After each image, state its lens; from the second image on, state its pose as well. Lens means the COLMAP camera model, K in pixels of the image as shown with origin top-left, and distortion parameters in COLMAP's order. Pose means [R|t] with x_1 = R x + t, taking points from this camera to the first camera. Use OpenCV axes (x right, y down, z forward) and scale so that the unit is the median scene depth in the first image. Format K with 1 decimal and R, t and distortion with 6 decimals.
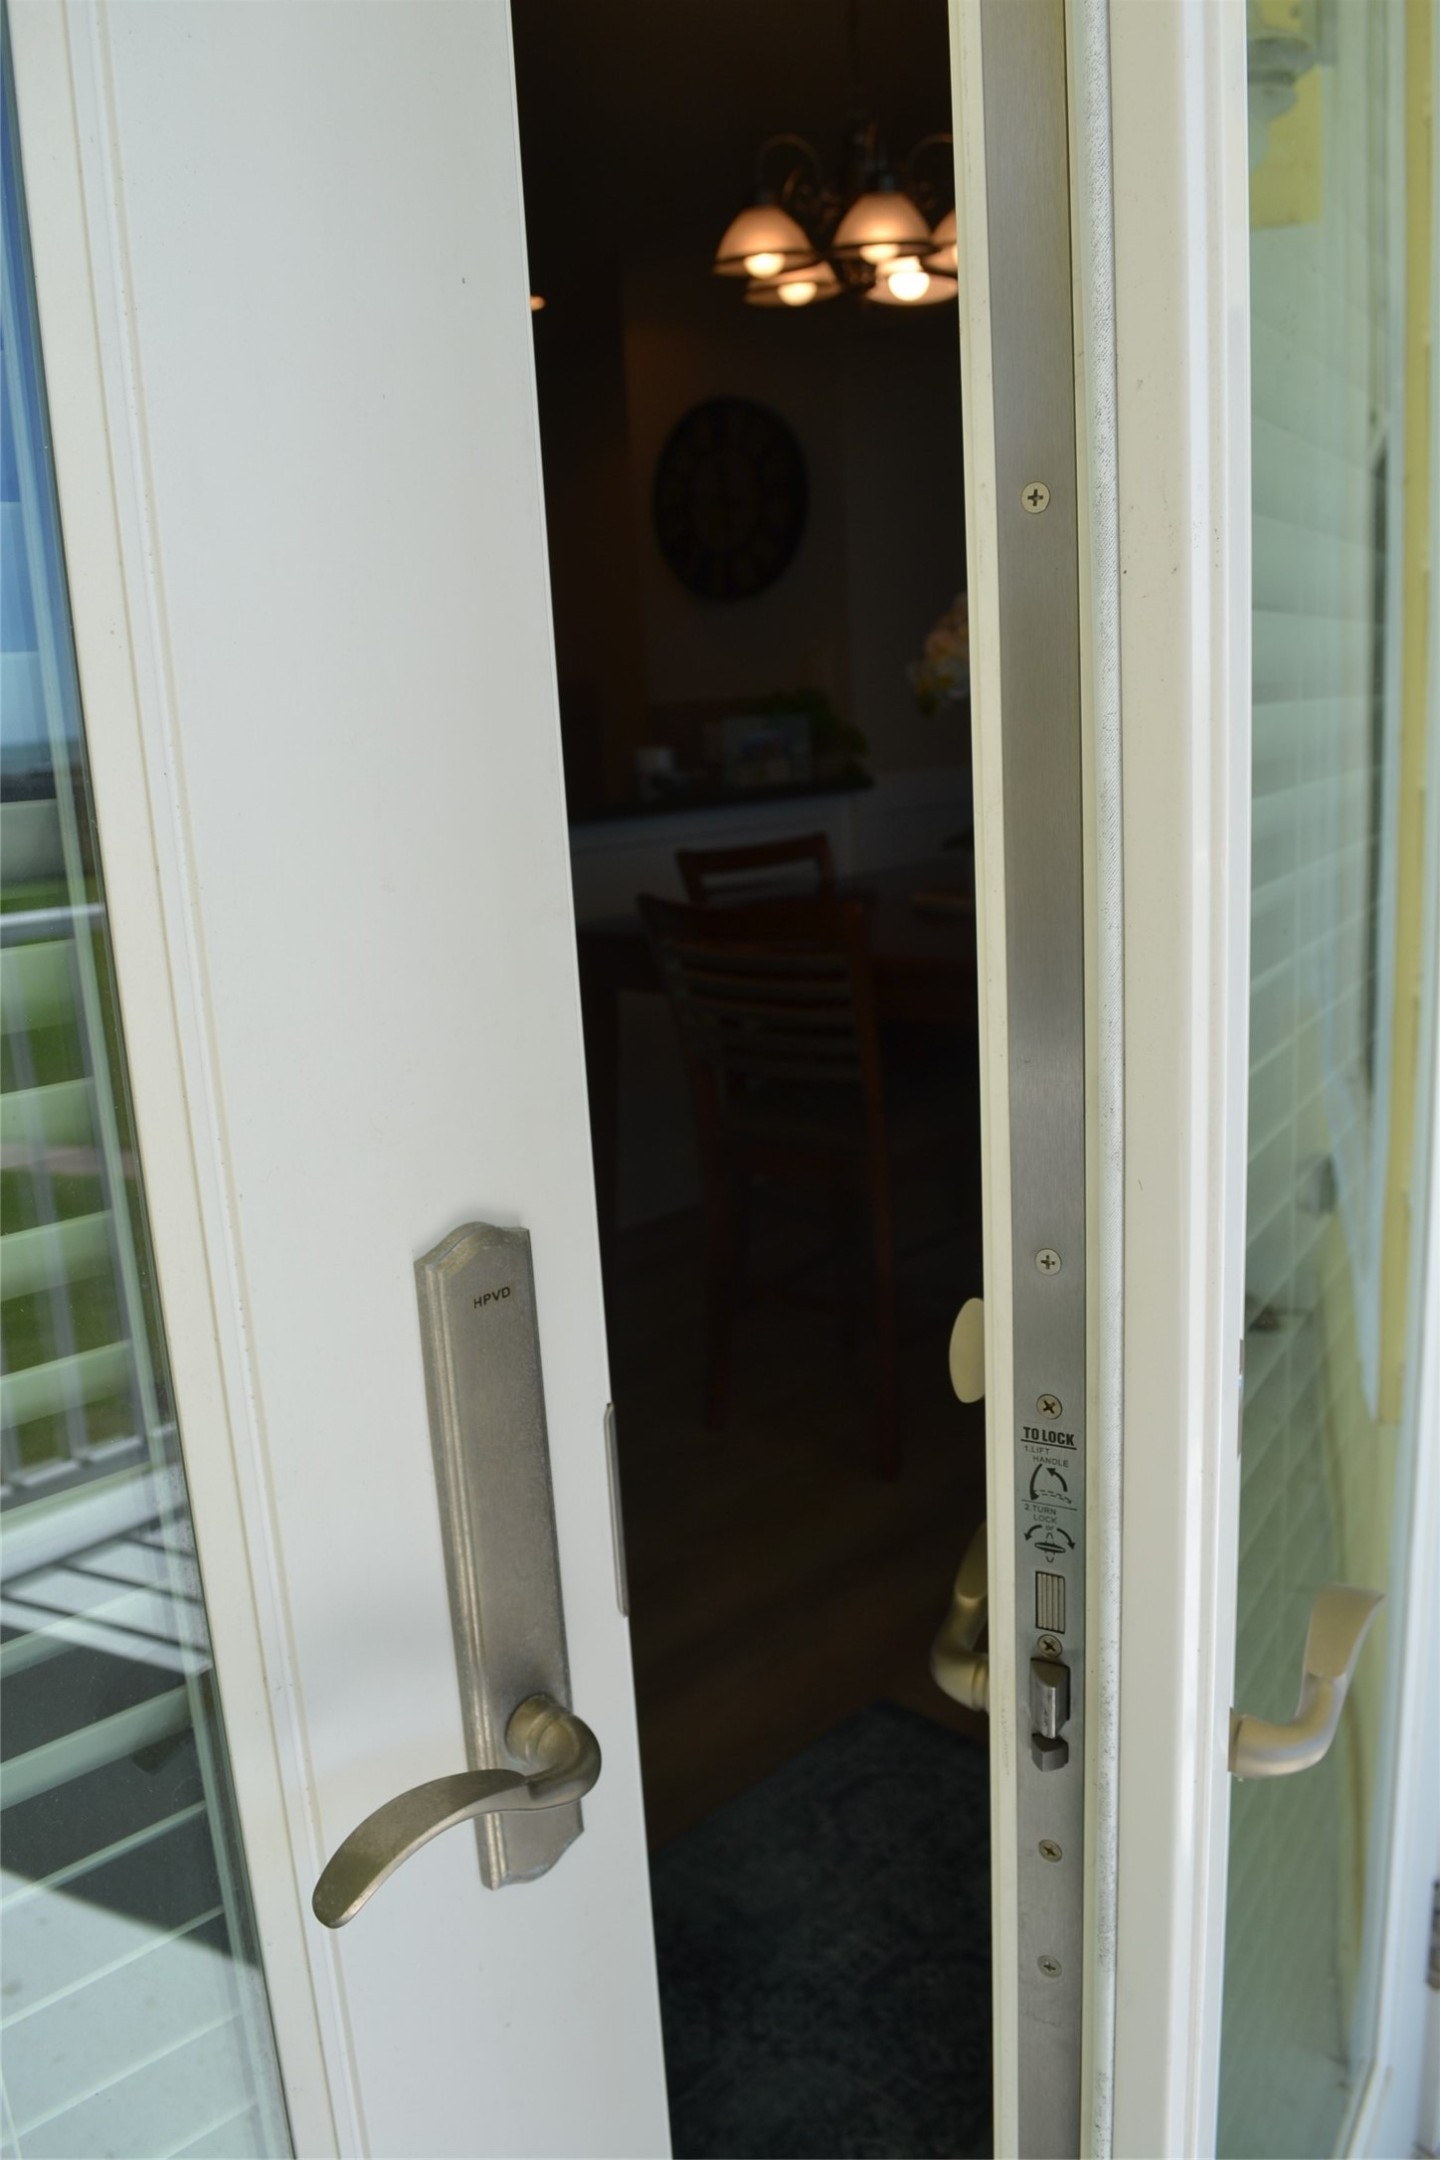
lens RADIAL K [[1724.0, 0, 719.3], [0, 1724.0, 1080.0], [0, 0, 1]] dist [-0.090115, 0.015849]
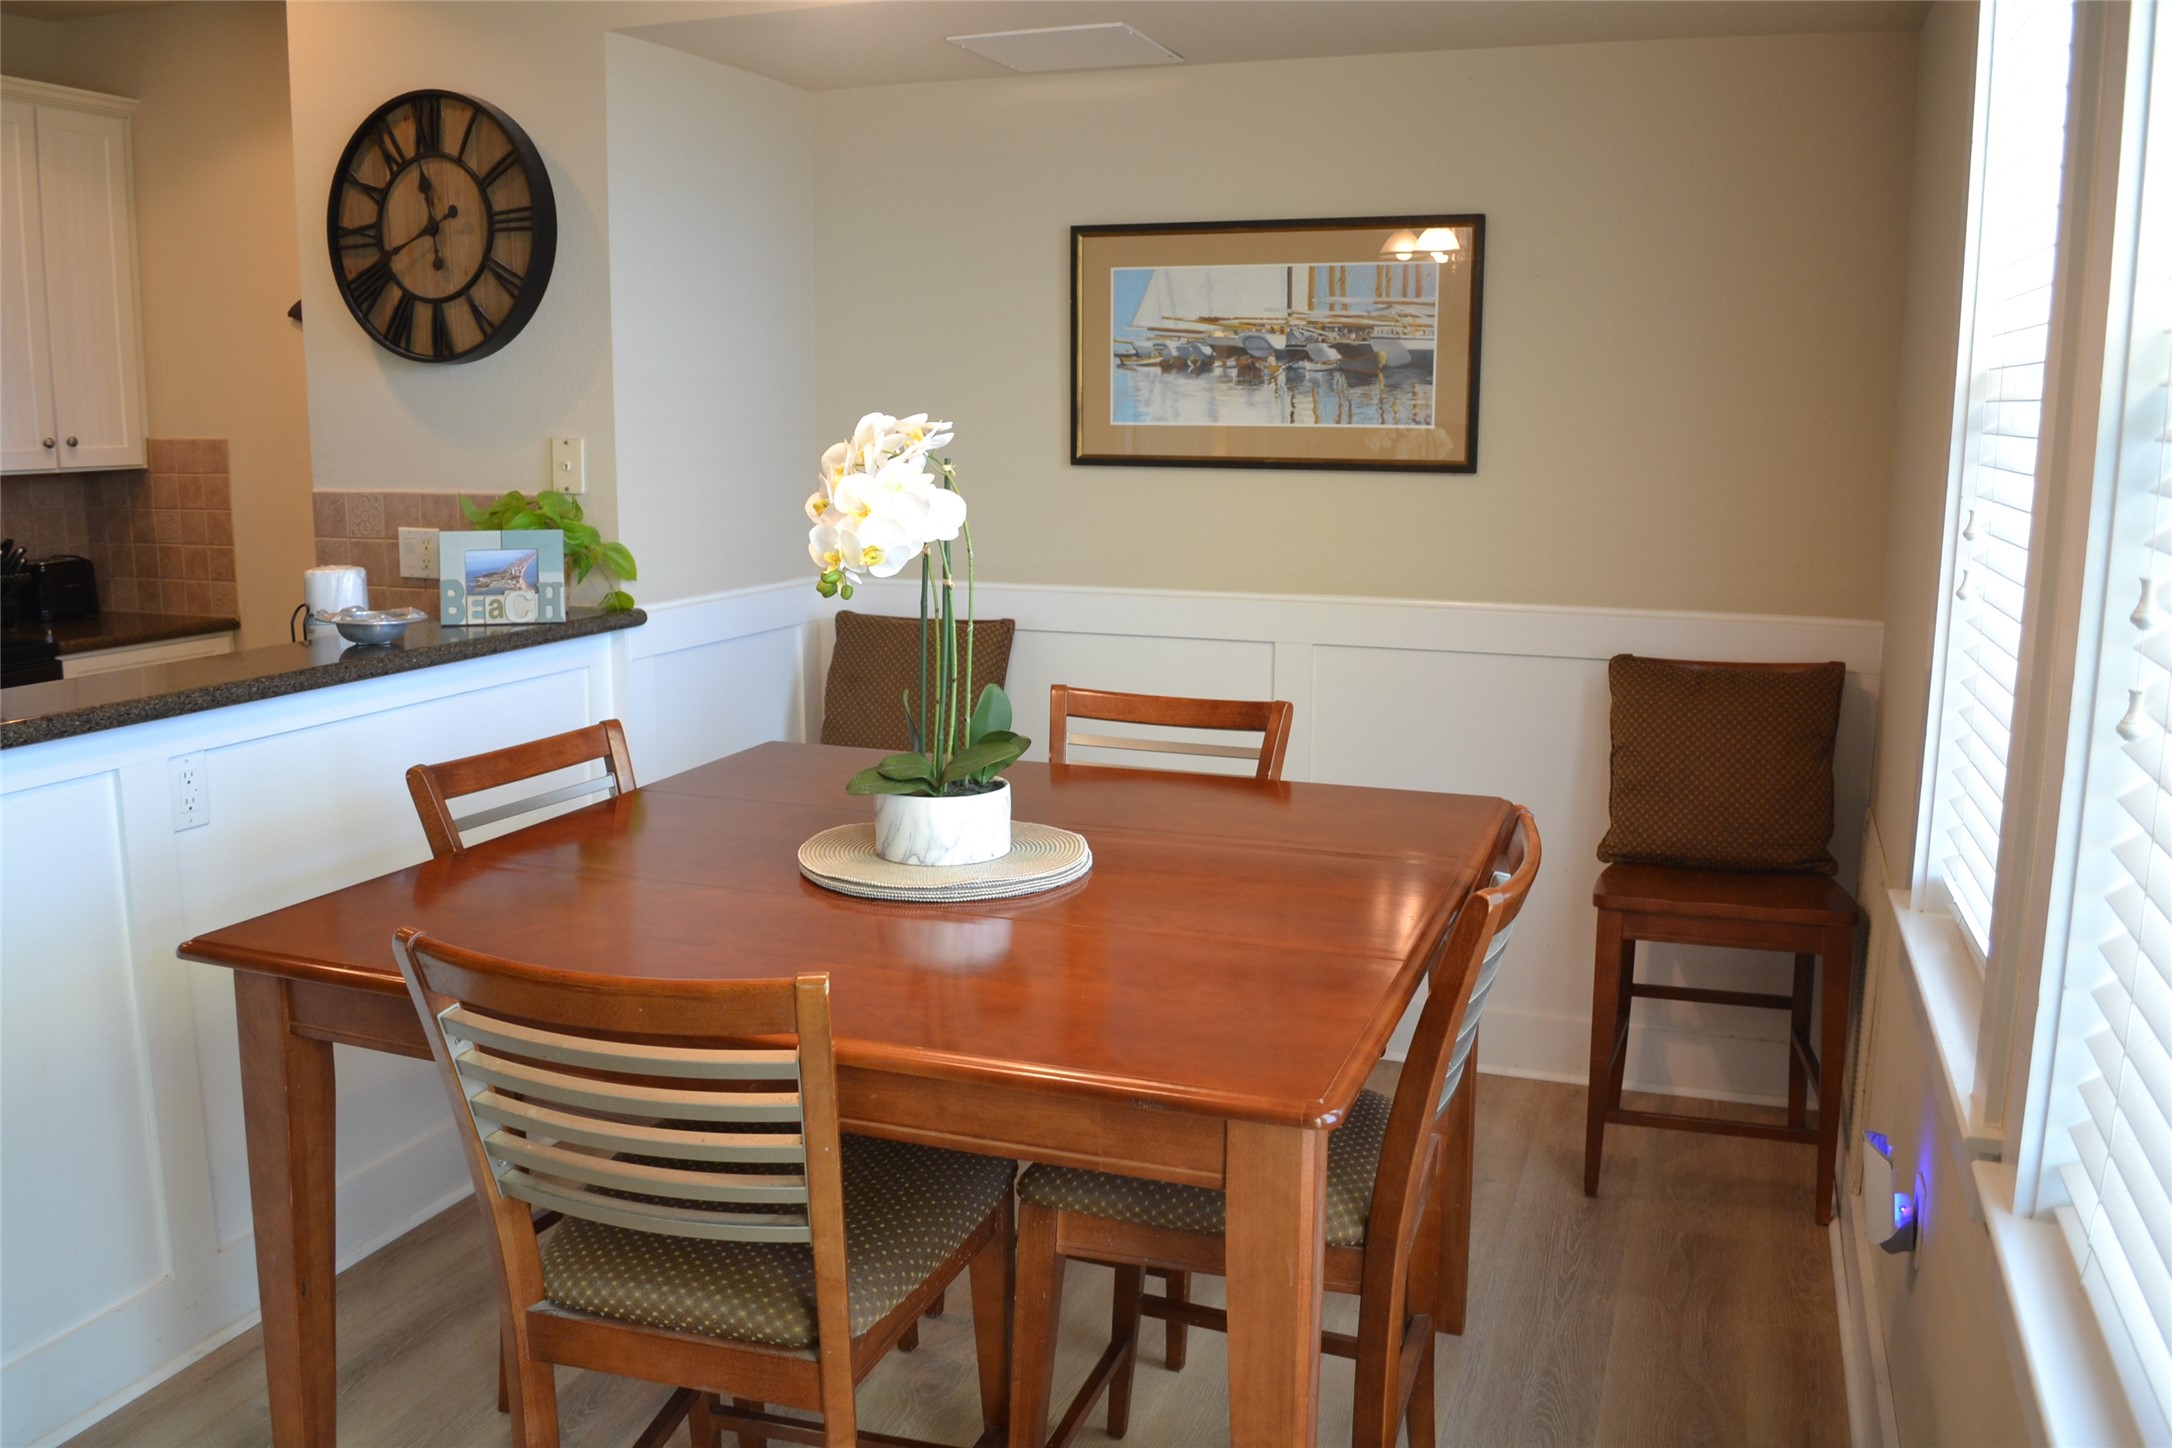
lens RADIAL K [[1733.6, 0, 1099.4], [0, 1733.6, 716.0], [0, 0, 1]] dist [-0.090115, 0.015849]
pose [[0.910389, -0.011292, 0.413599, -0.043095], [0.032974, 0.998428, -0.045322, -0.091935], [-0.412437, 0.054899, 0.909331, 0.240832]]
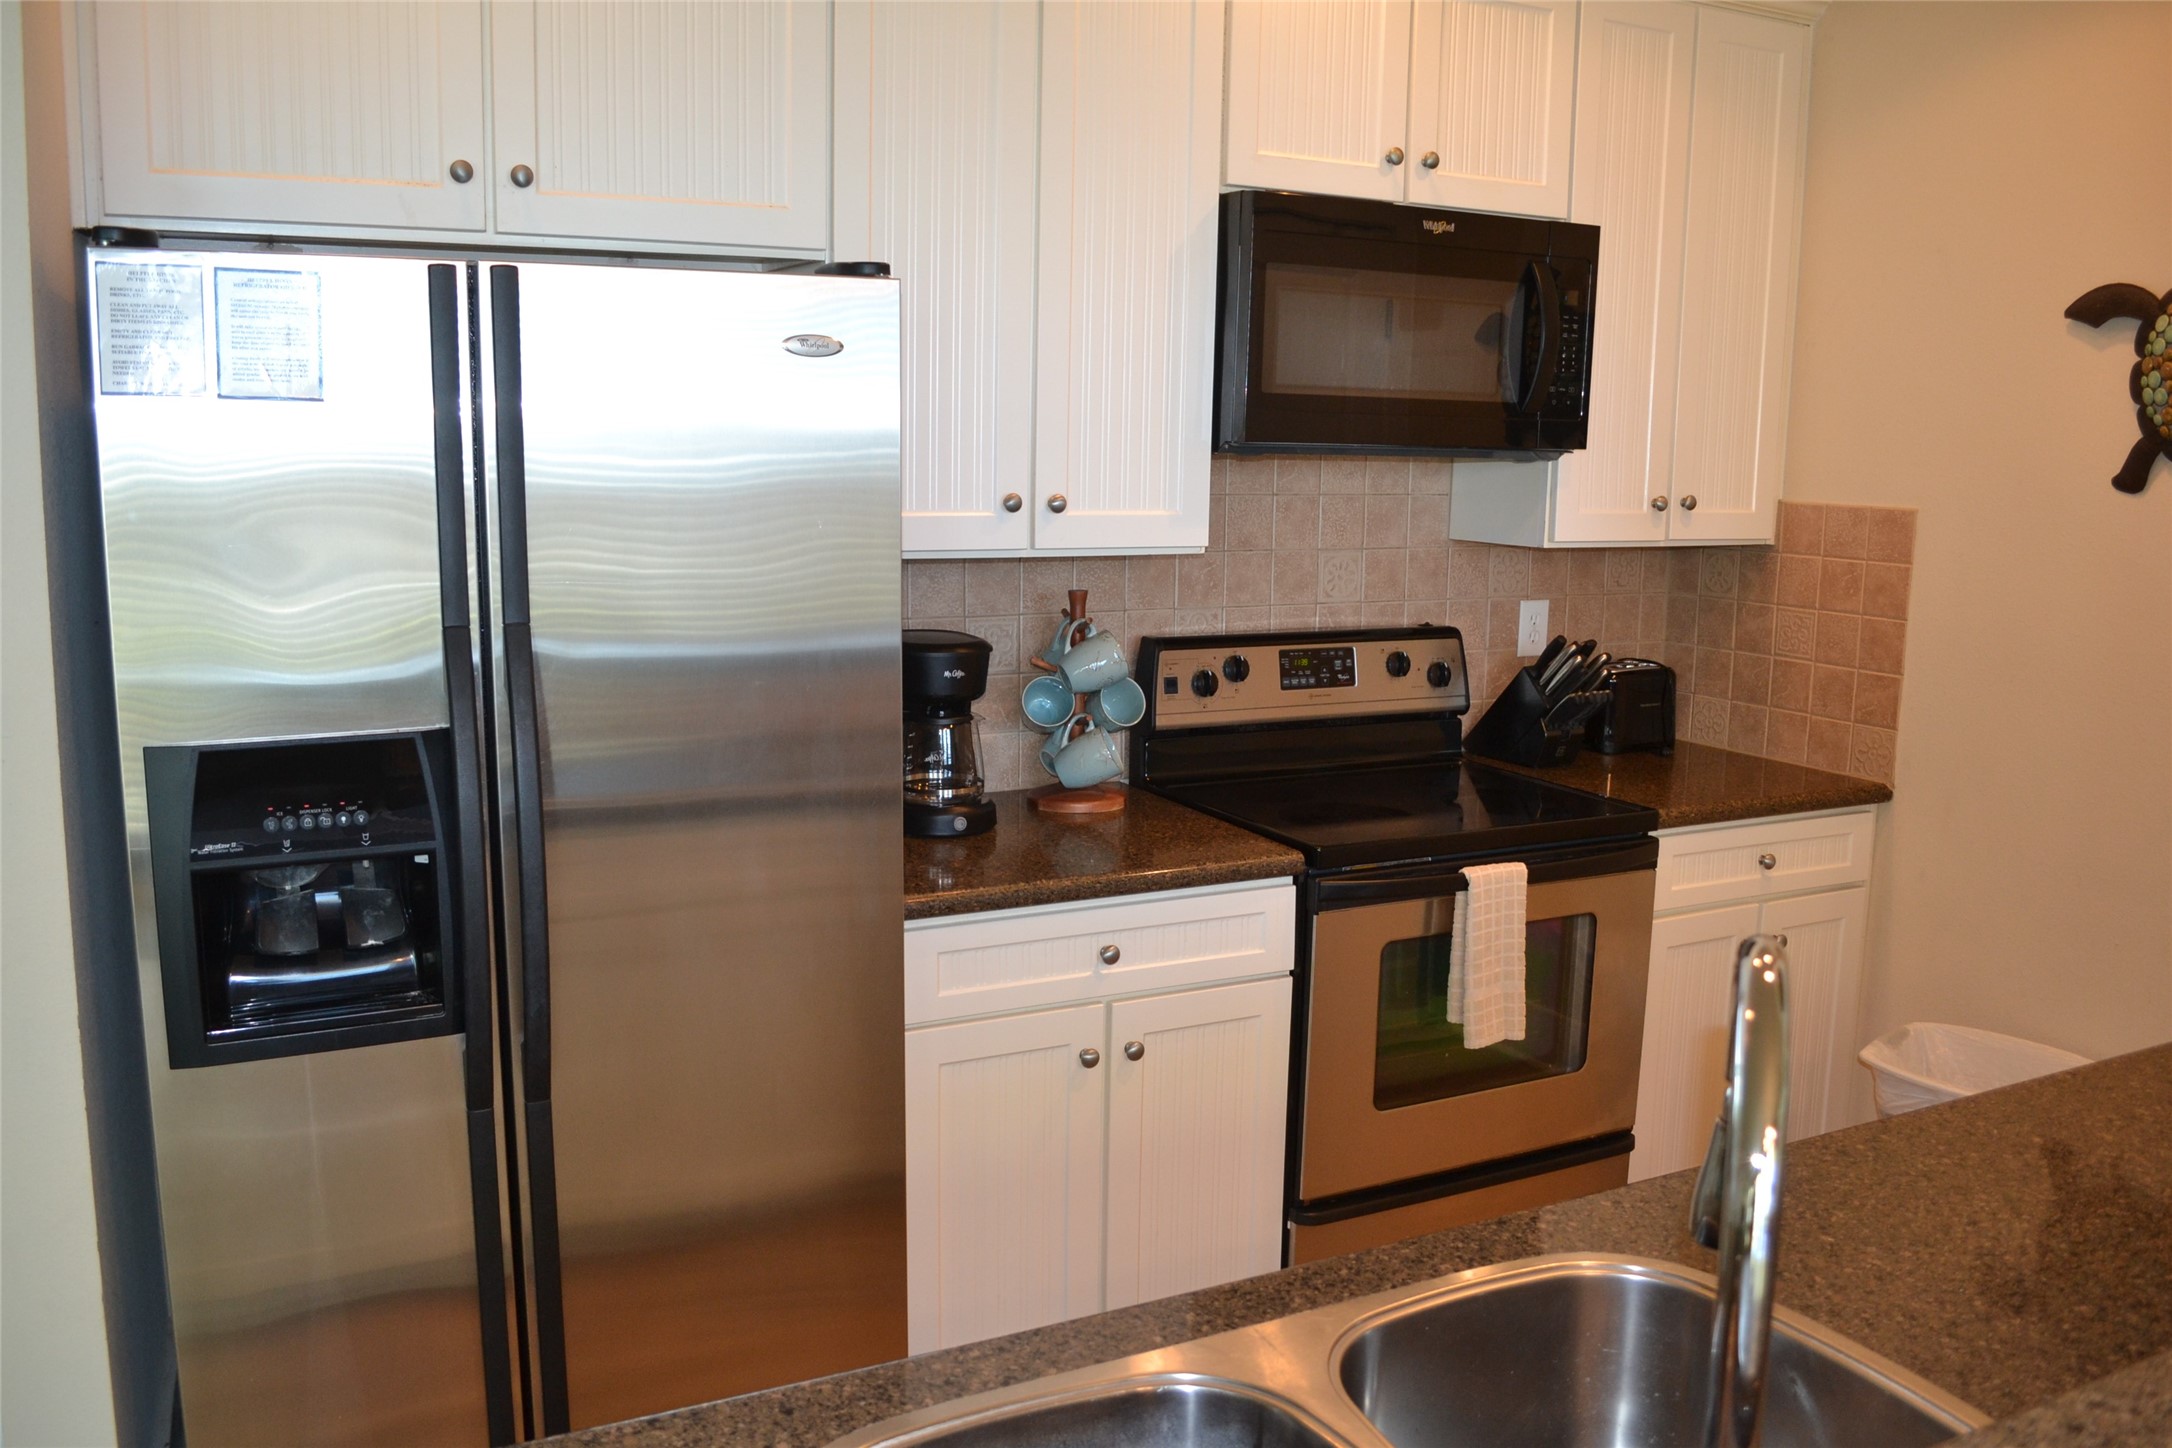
lens RADIAL K [[1733.6, 0, 1085.5], [0, 1733.6, 721.0], [0, 0, 1]] dist [-0.090115, 0.015849]
pose [[0.943006, 0.120773, -0.310086, -0.196563], [-0.134984, 0.990540, -0.024706, -0.186446], [0.304168, 0.065154, 0.950388, 0.682062]]
